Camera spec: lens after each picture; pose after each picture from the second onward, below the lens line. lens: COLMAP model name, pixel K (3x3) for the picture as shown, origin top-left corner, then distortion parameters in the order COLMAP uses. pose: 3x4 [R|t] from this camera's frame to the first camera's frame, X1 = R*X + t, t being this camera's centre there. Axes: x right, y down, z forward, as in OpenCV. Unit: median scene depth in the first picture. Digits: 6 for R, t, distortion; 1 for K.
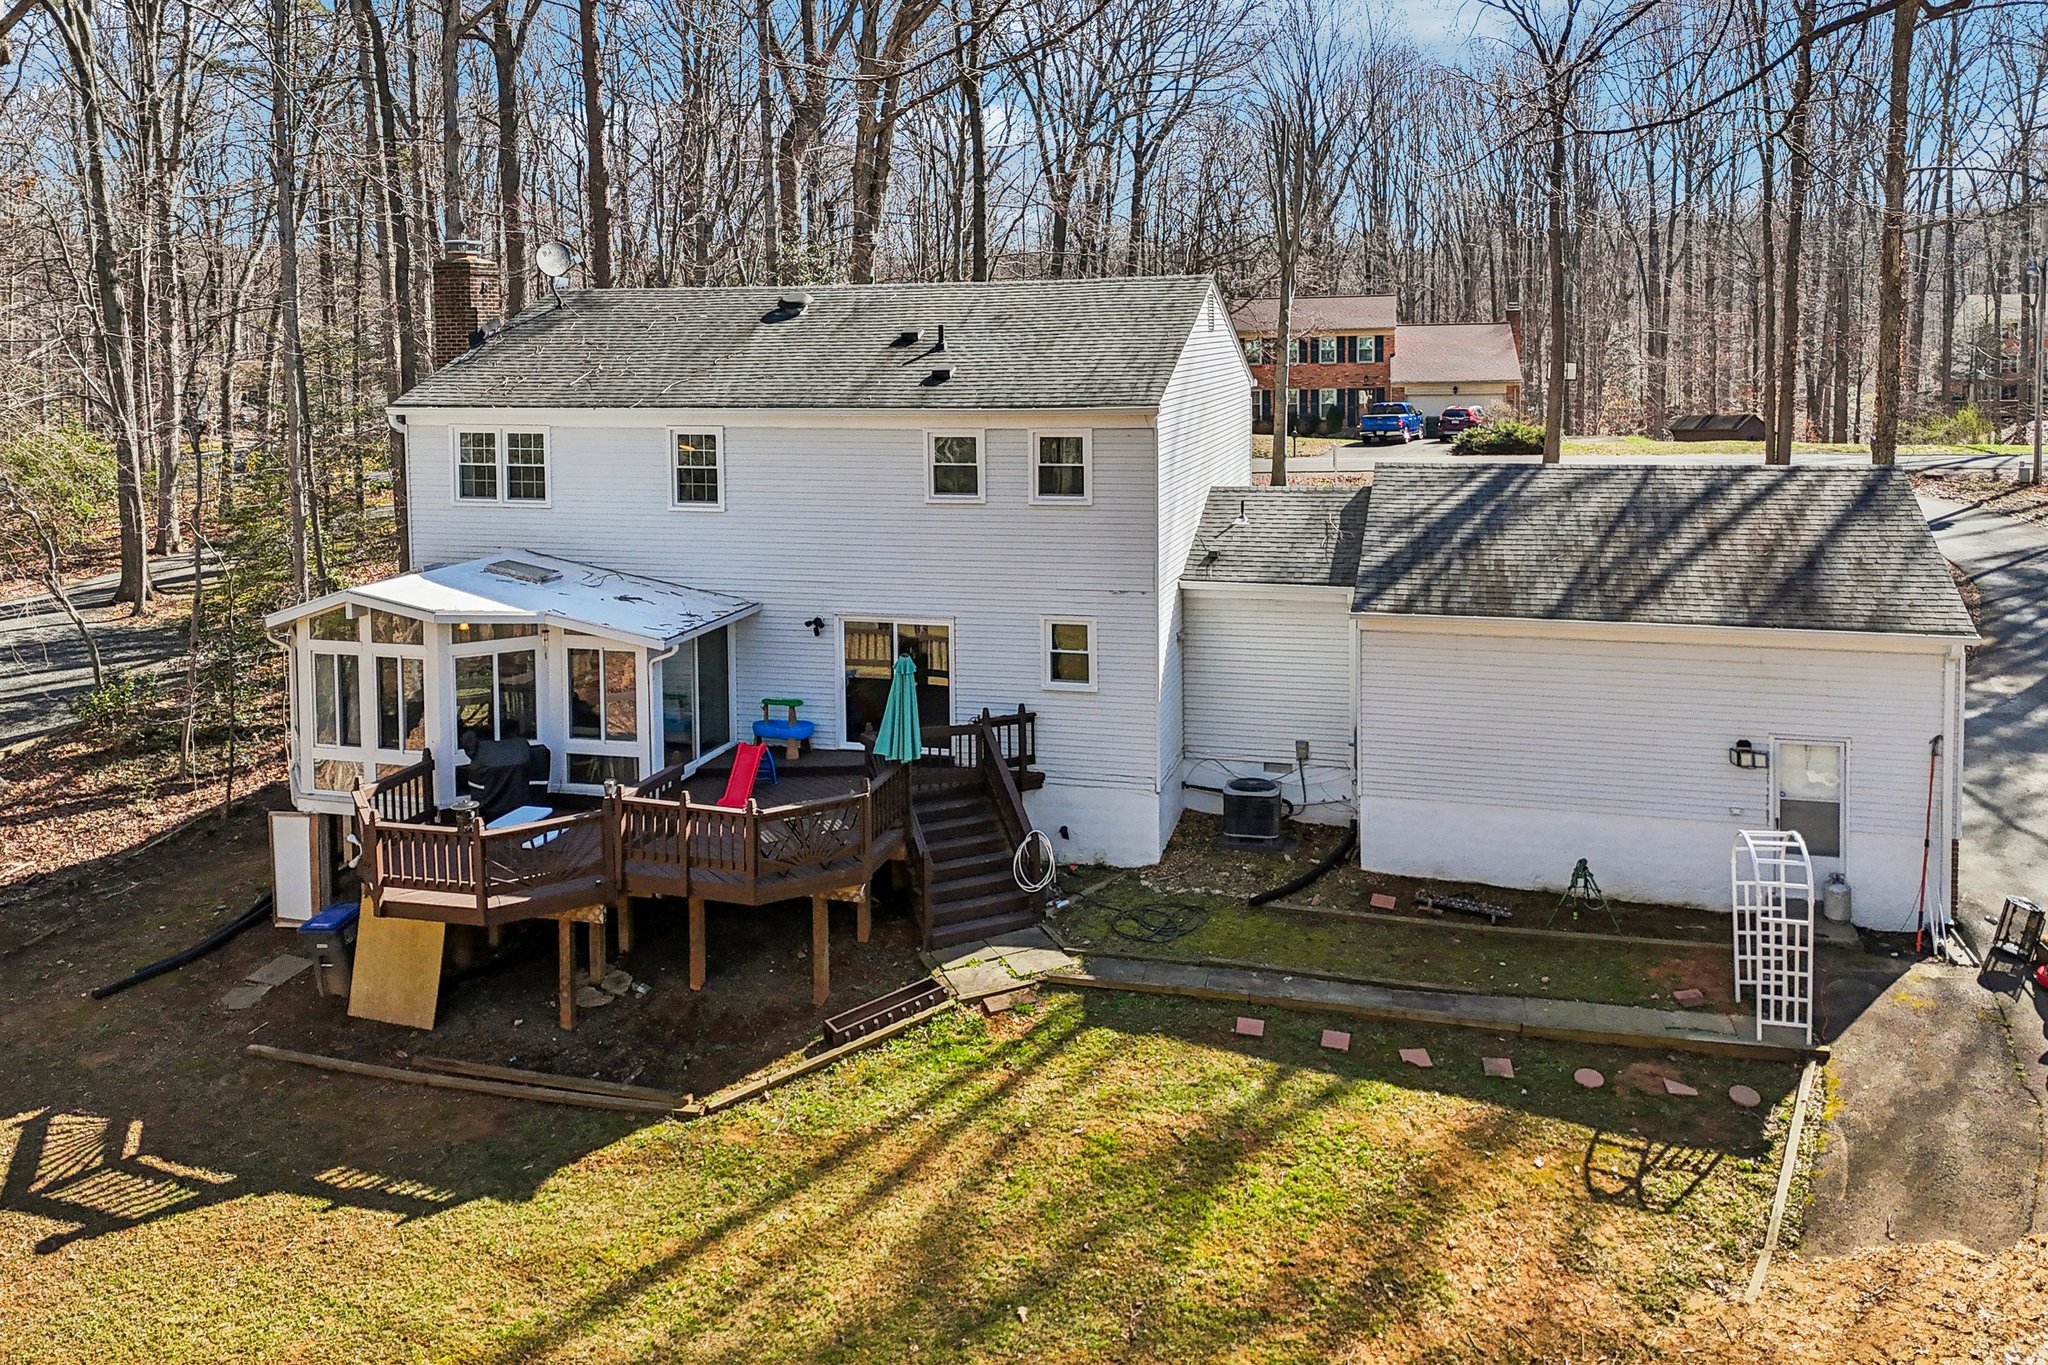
lens RADIAL K [[1575.5, 0, 1058.0], [0, 1575.5, 464.2], [0, 0, 1]] dist [0.024812, -0.008734]
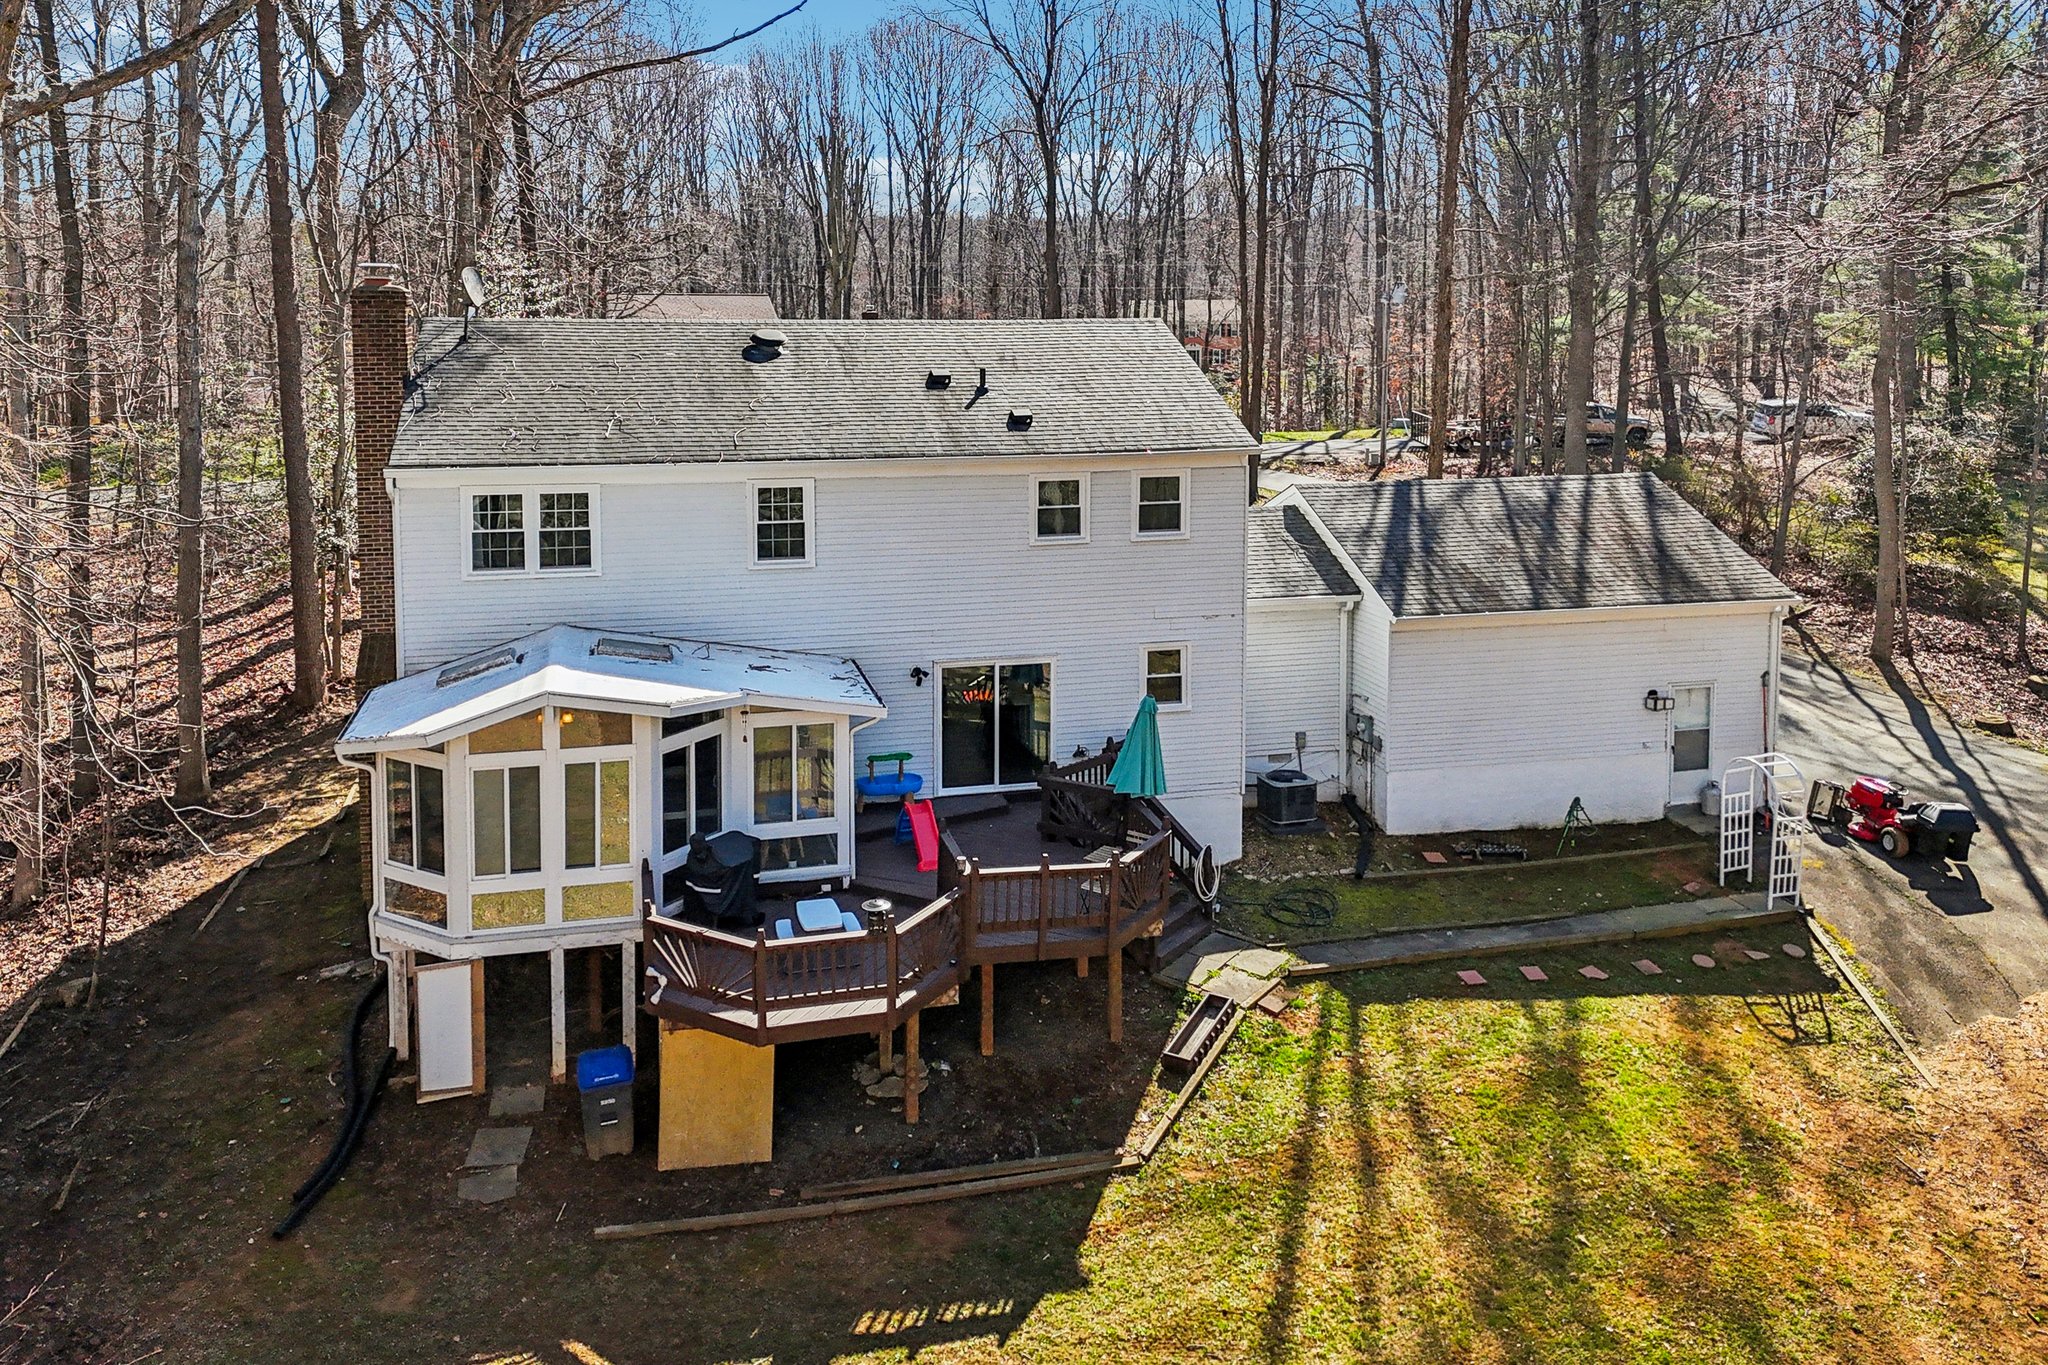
lens RADIAL K [[1573.0, 0, 1033.0], [0, 1573.0, 461.3], [0, 0, 1]] dist [0.029147, -0.012733]
pose [[0.865700, -0.036783, 0.499211, -0.662410], [0.030881, 0.999321, 0.020081, -0.056754], [-0.499610, -0.001968, 0.866248, 0.126065]]
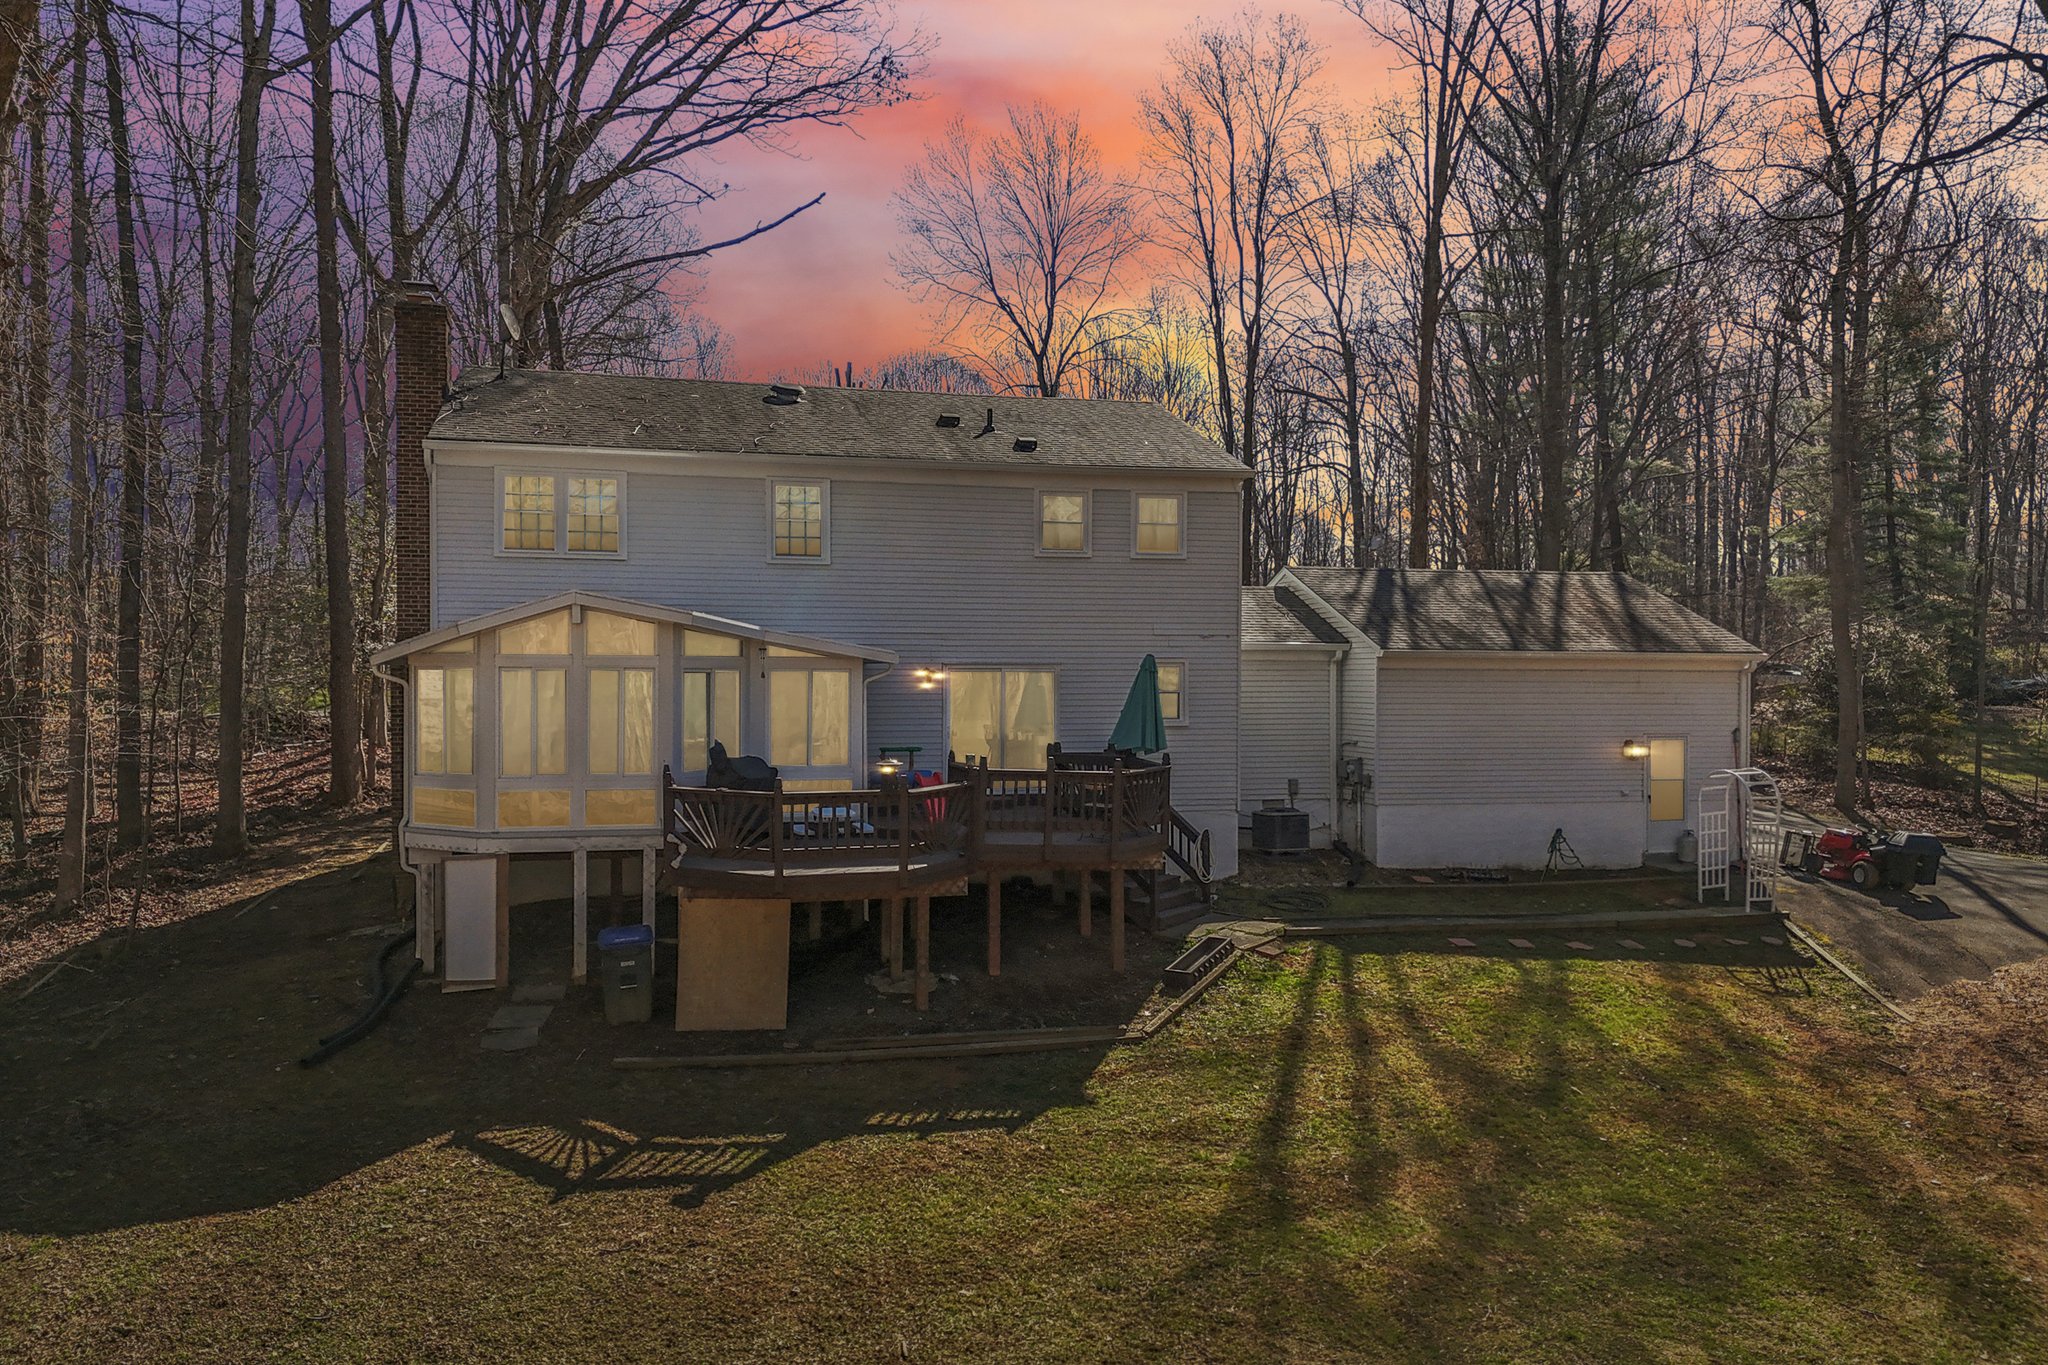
lens RADIAL K [[1487.0, 0, 1031.0], [0, 1487.0, 723.6], [0, 0, 1]] dist [0.036927, -0.029941]
pose [[0.865794, -0.002468, 0.500395, -0.668403], [0.029658, 0.998483, -0.046390, 0.207514], [-0.499522, 0.055005, 0.864553, 0.141228]]
